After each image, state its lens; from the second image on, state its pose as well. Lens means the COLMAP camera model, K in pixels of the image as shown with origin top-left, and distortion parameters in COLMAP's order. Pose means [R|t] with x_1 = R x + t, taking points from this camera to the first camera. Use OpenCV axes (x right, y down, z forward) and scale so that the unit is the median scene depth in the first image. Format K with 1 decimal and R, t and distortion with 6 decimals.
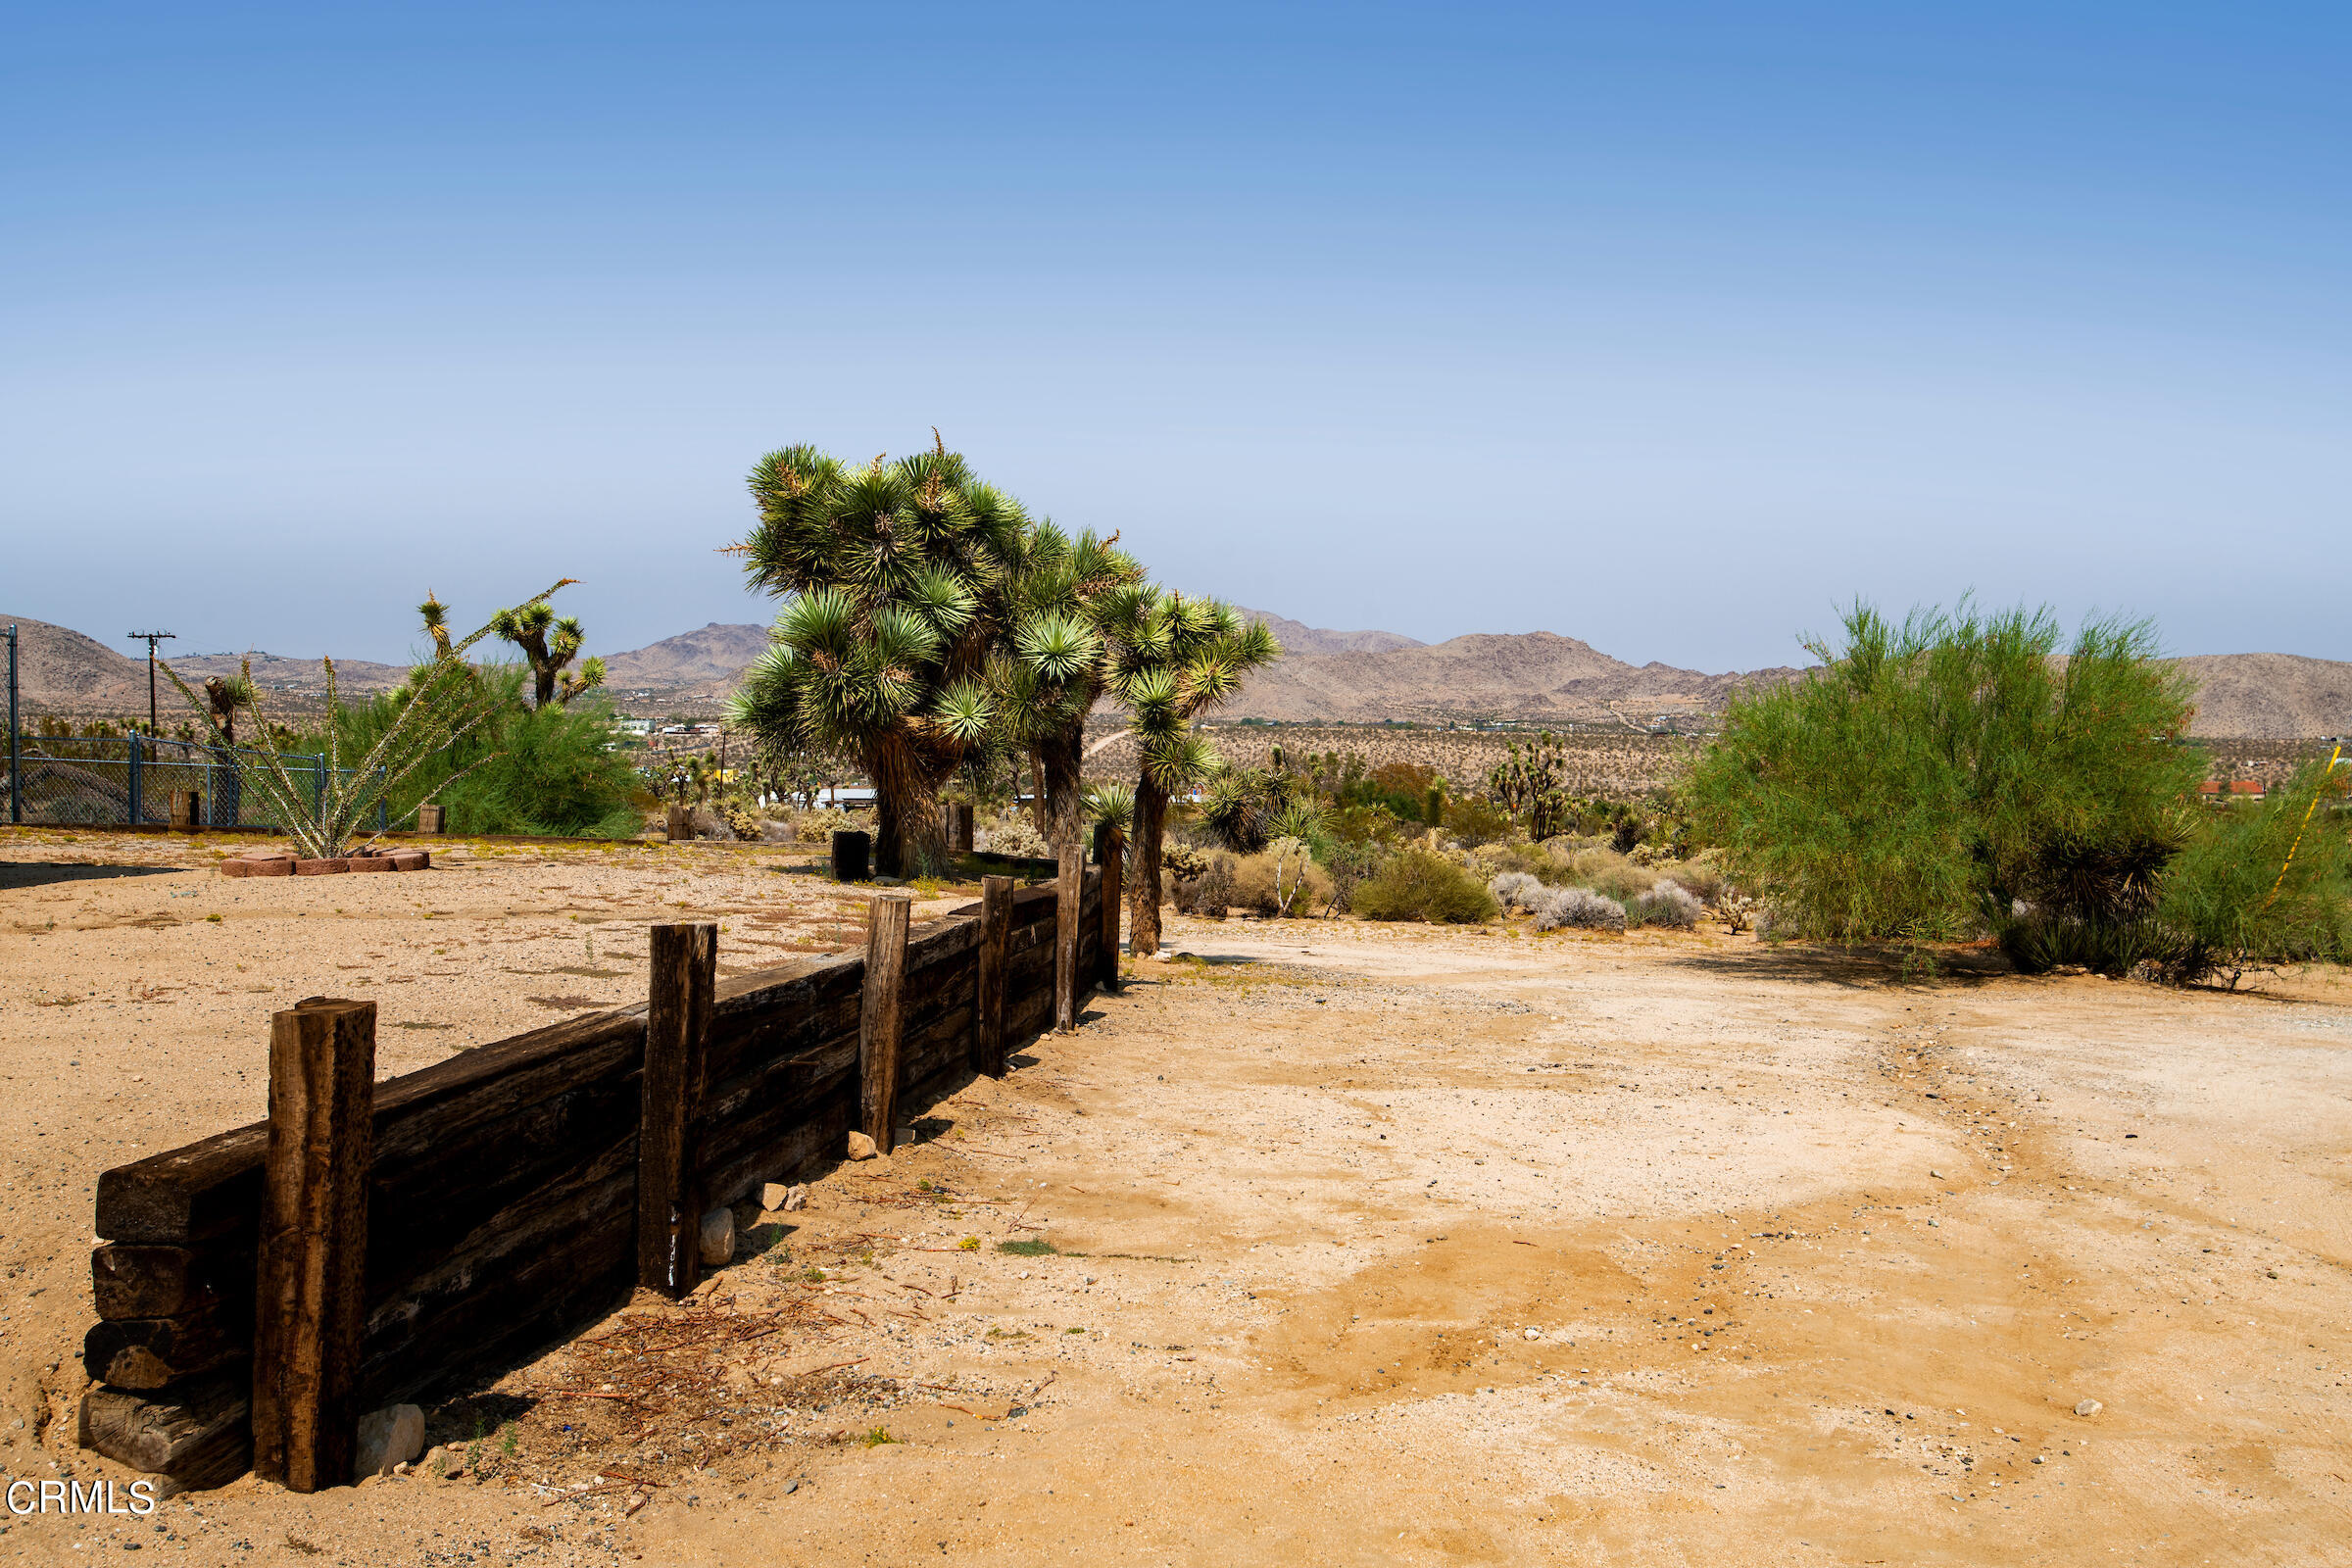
lens RADIAL K [[2095.7, 0, 1185.0], [0, 2095.7, 760.4], [0, 0, 1]] dist [0.062465, -0.010980]
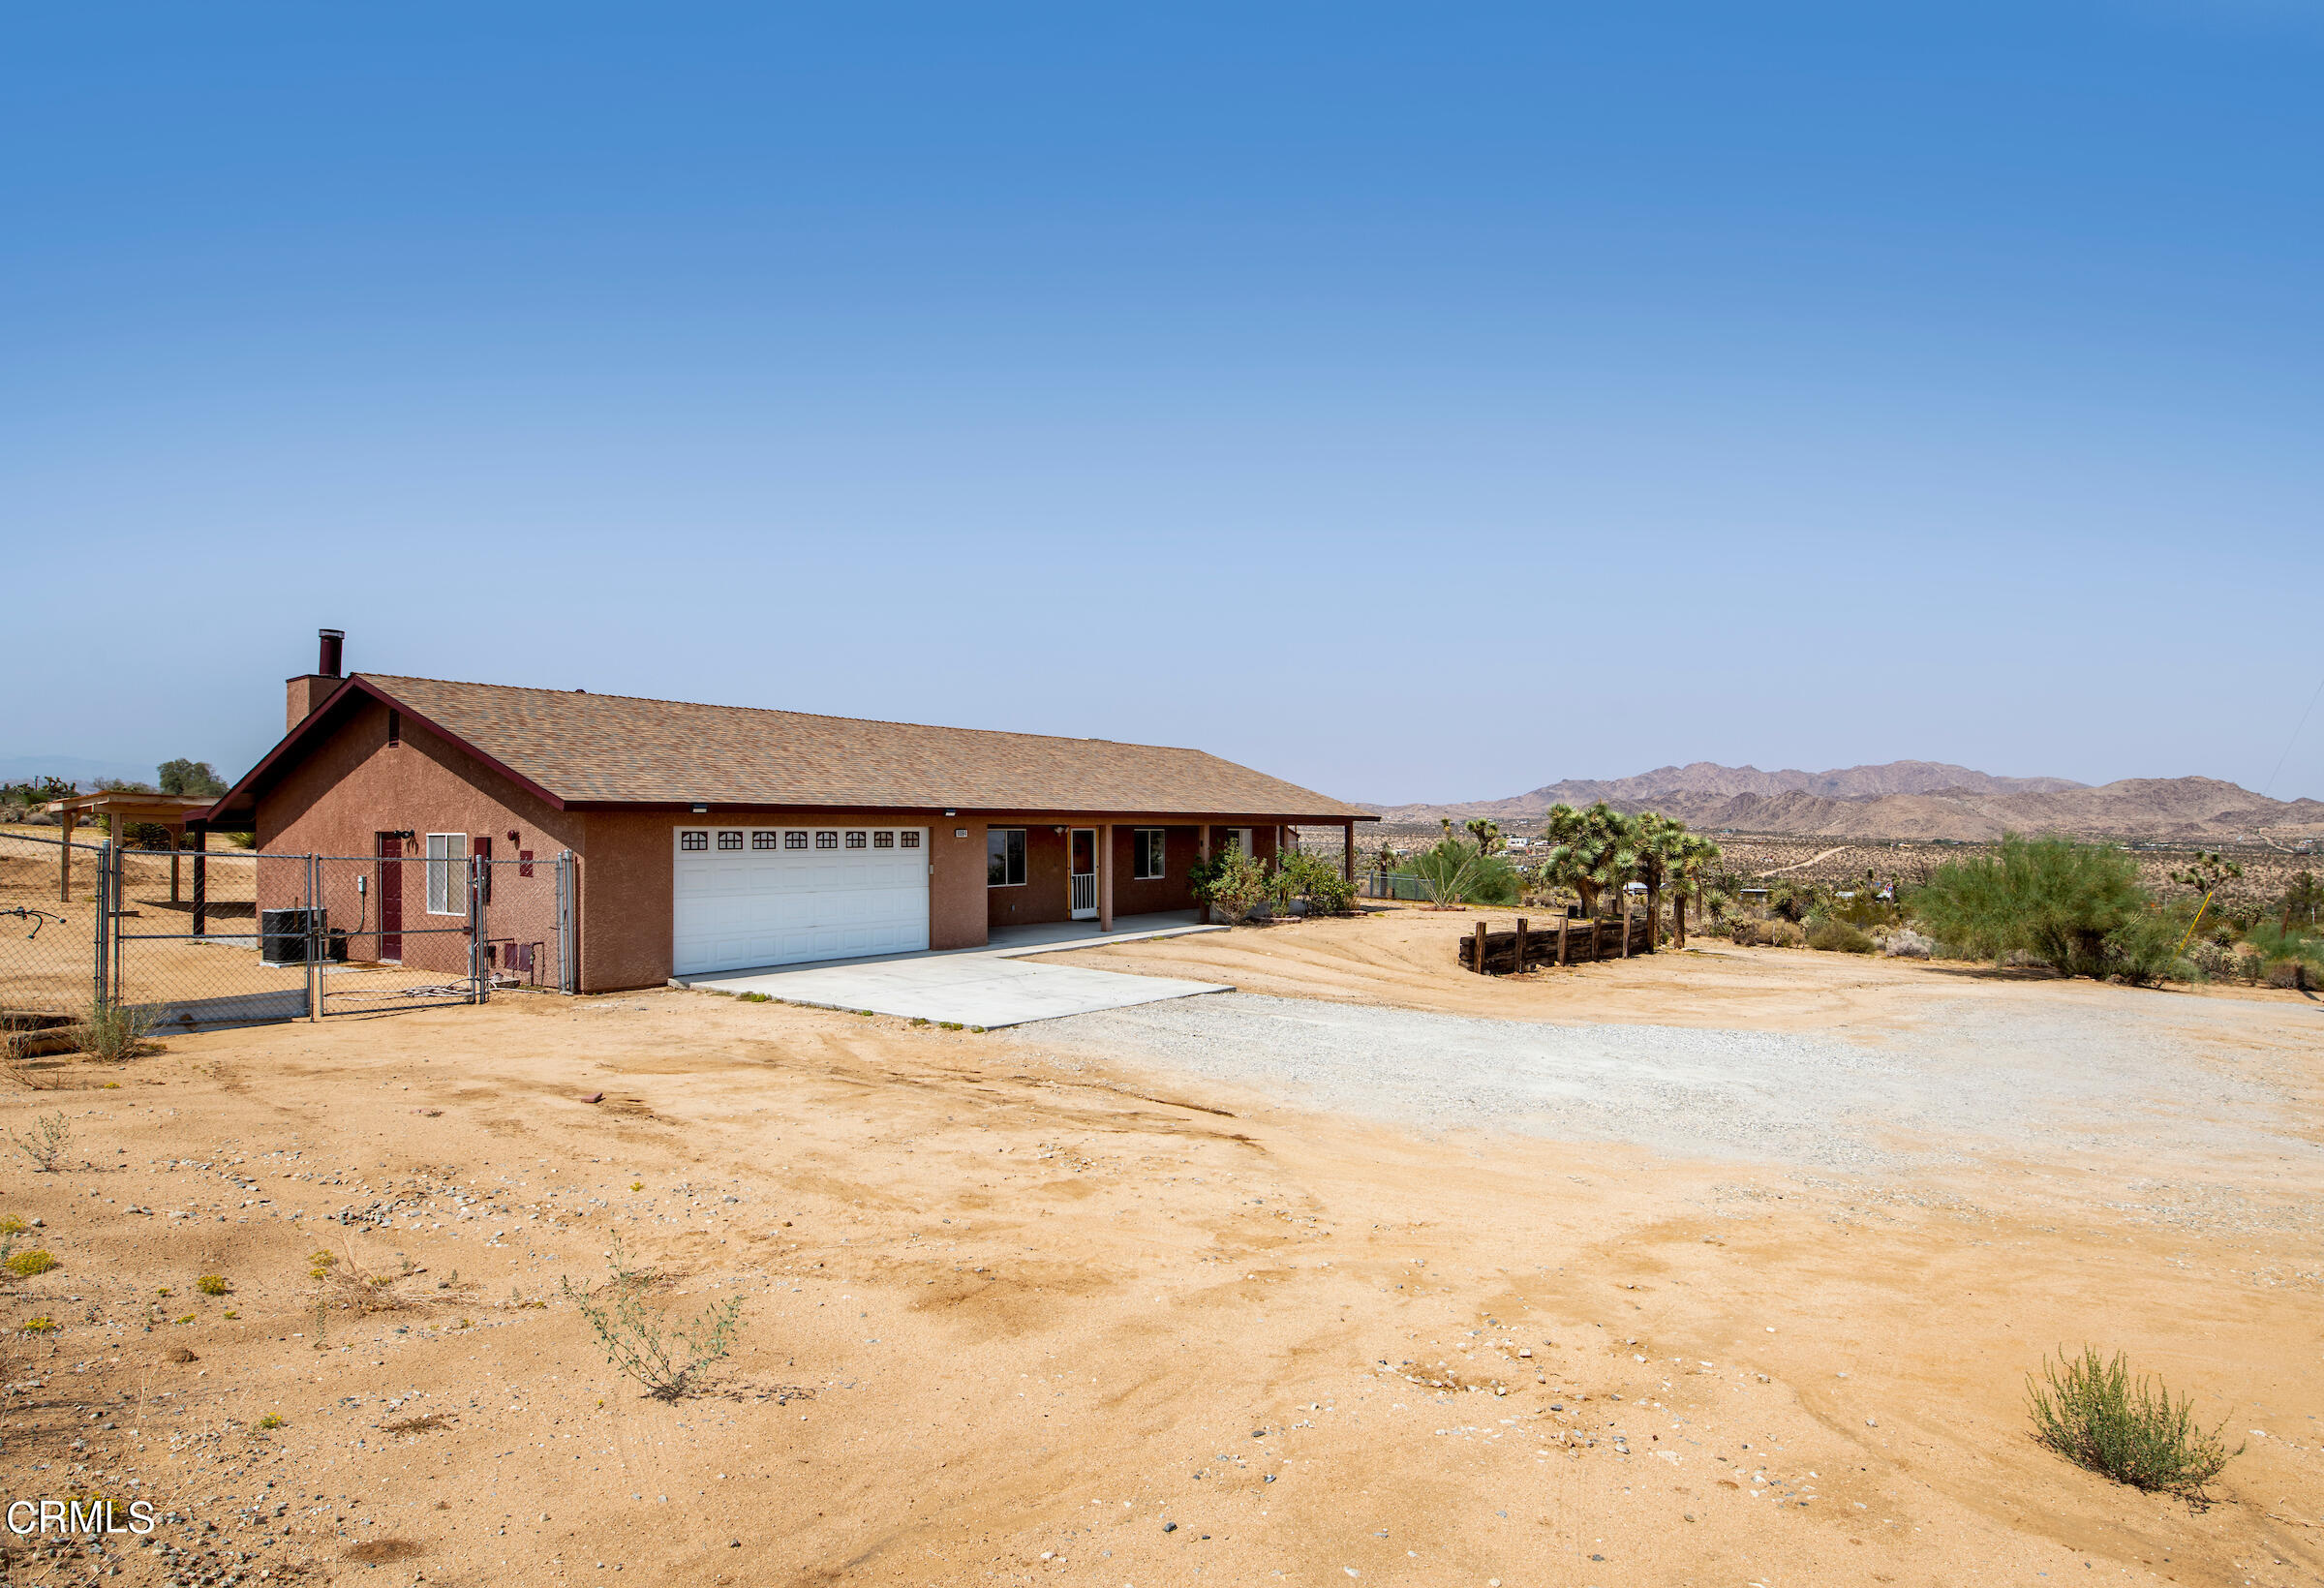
lens RADIAL K [[1225.0, 0, 1155.3], [0, 1225.0, 827.0], [0, 0, 1]] dist [-0.018596, -0.001439]
pose [[0.855572, 0.002846, -0.517676, 0.154190], [-0.016944, 0.999603, -0.022509, -0.021079], [0.517406, 0.028030, 0.855281, -0.584972]]
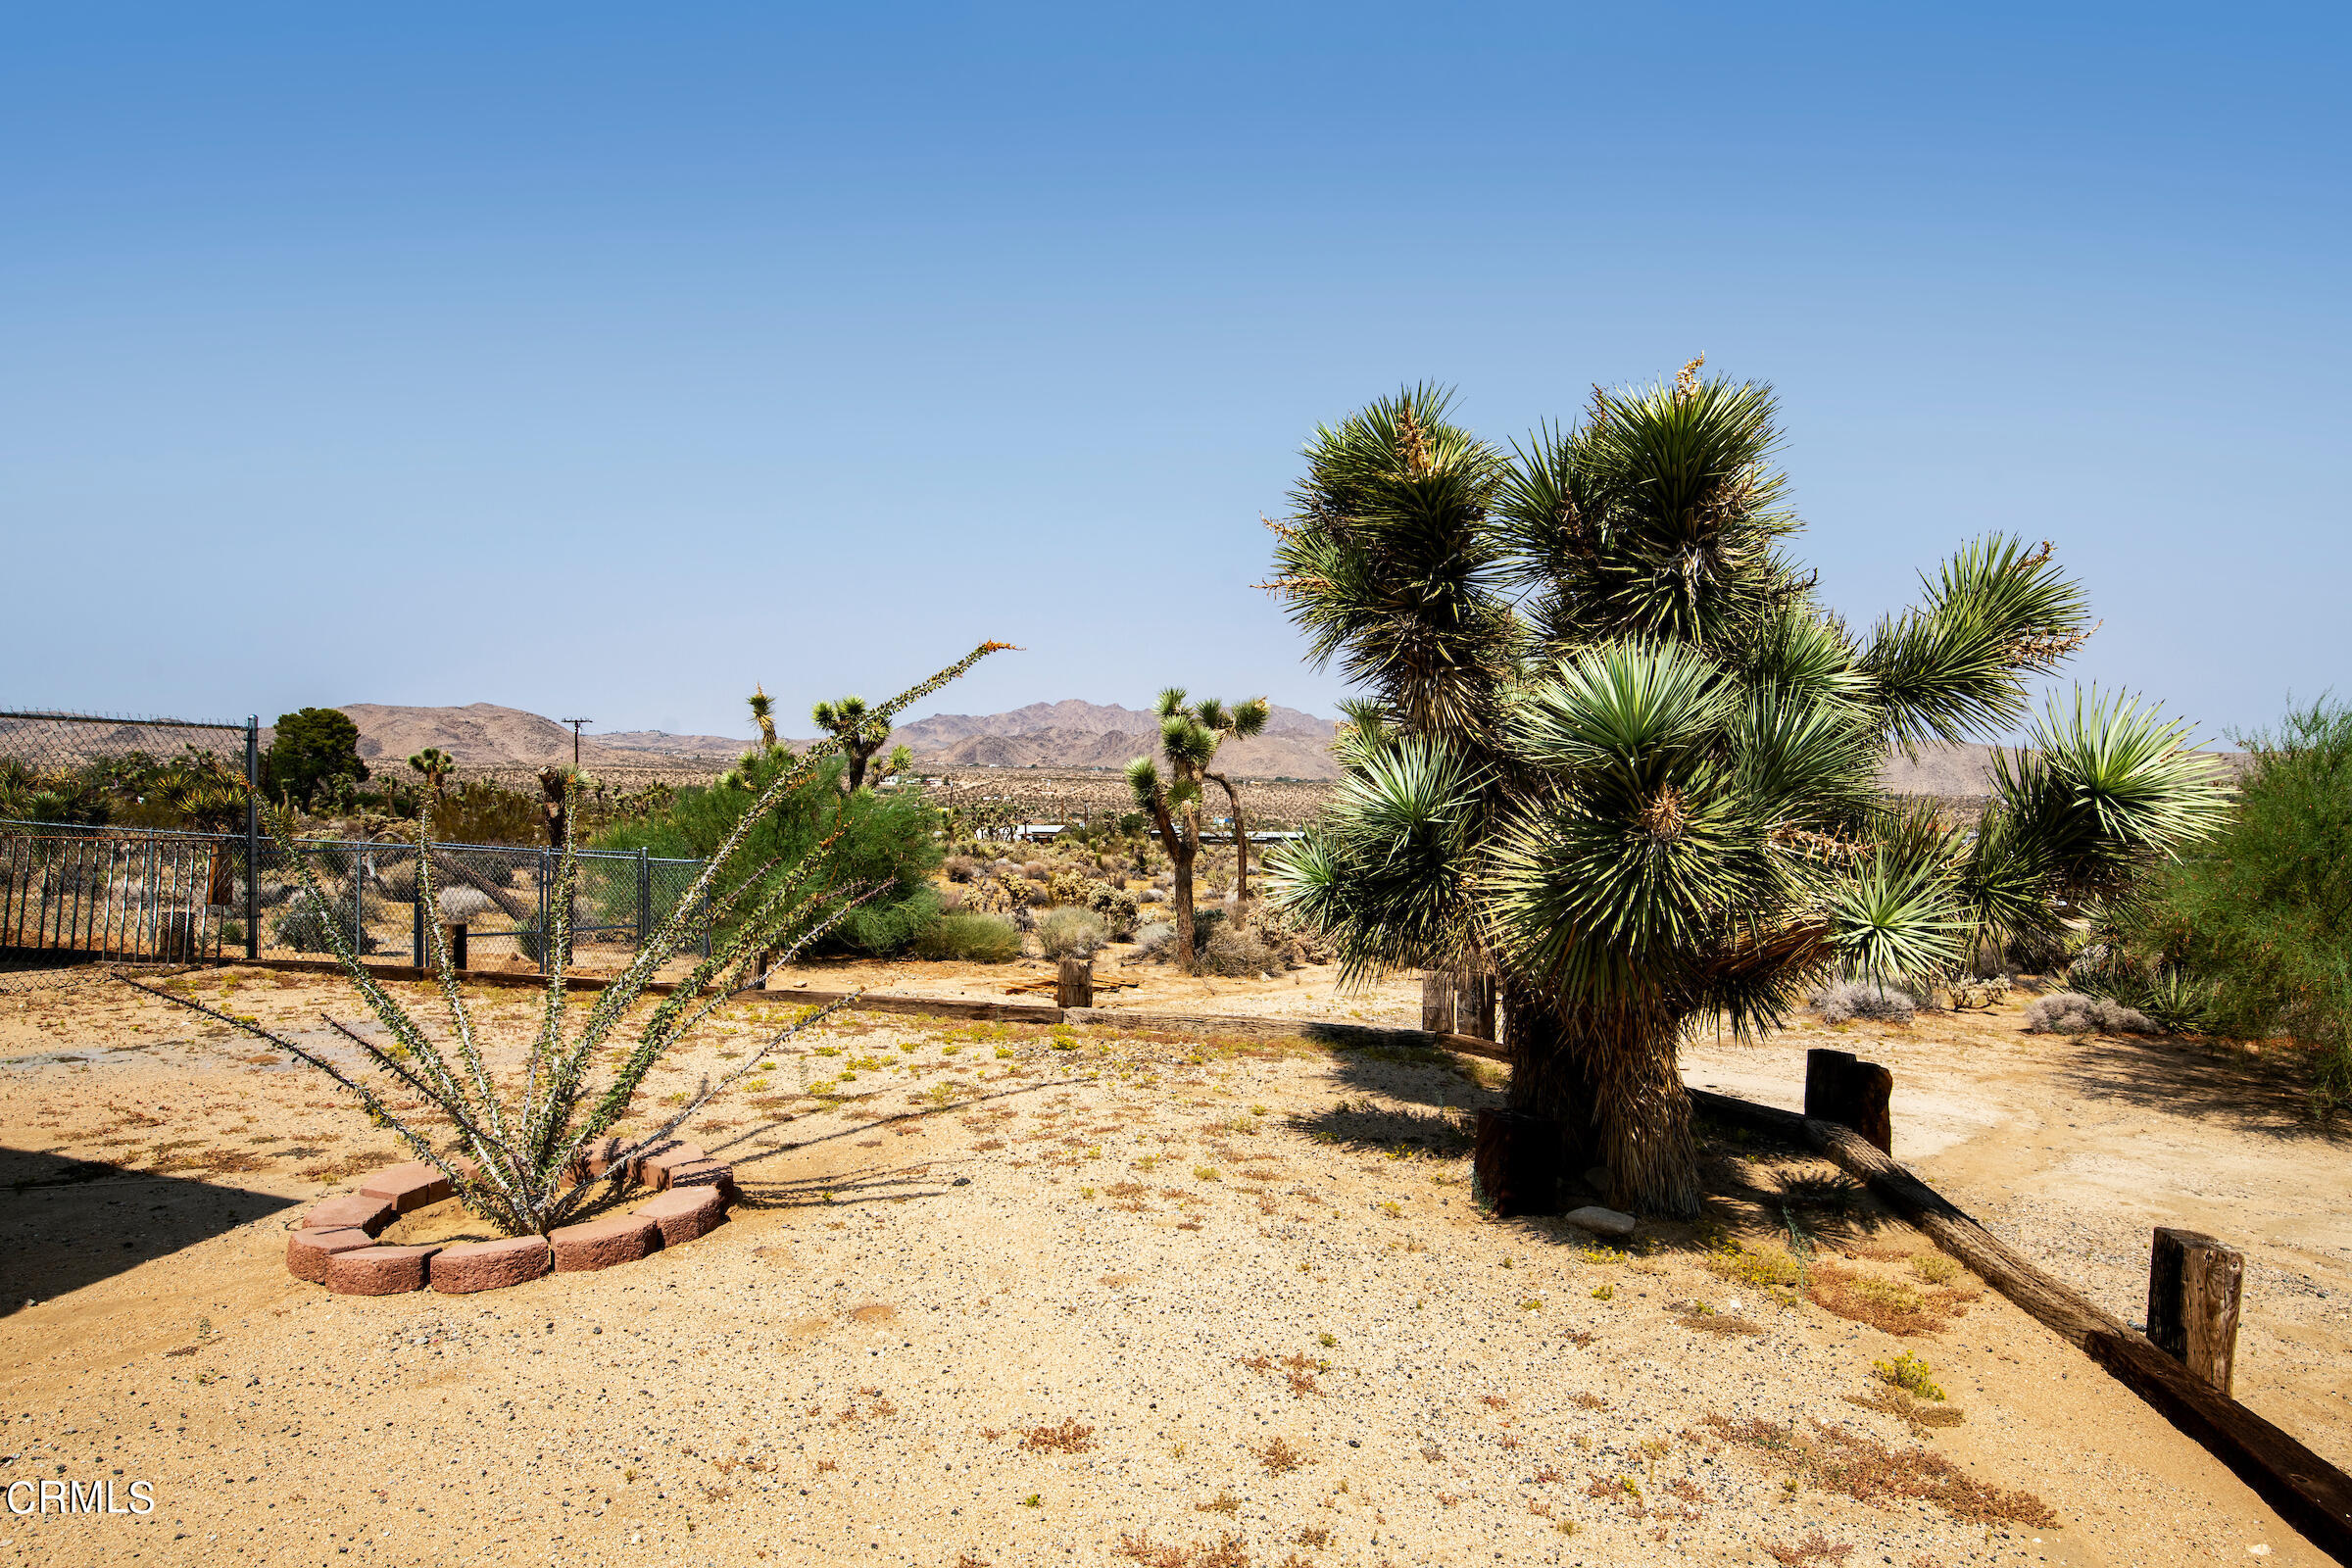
lens RADIAL K [[1345.3, 0, 1192.1], [0, 1345.3, 772.4], [0, 0, 1]] dist [0.028917, -0.000592]
pose [[0.999404, 0.007401, -0.033714, -0.105332], [-0.008172, 0.999707, -0.022775, -0.019906], [0.033536, 0.023037, 0.999172, 0.300615]]
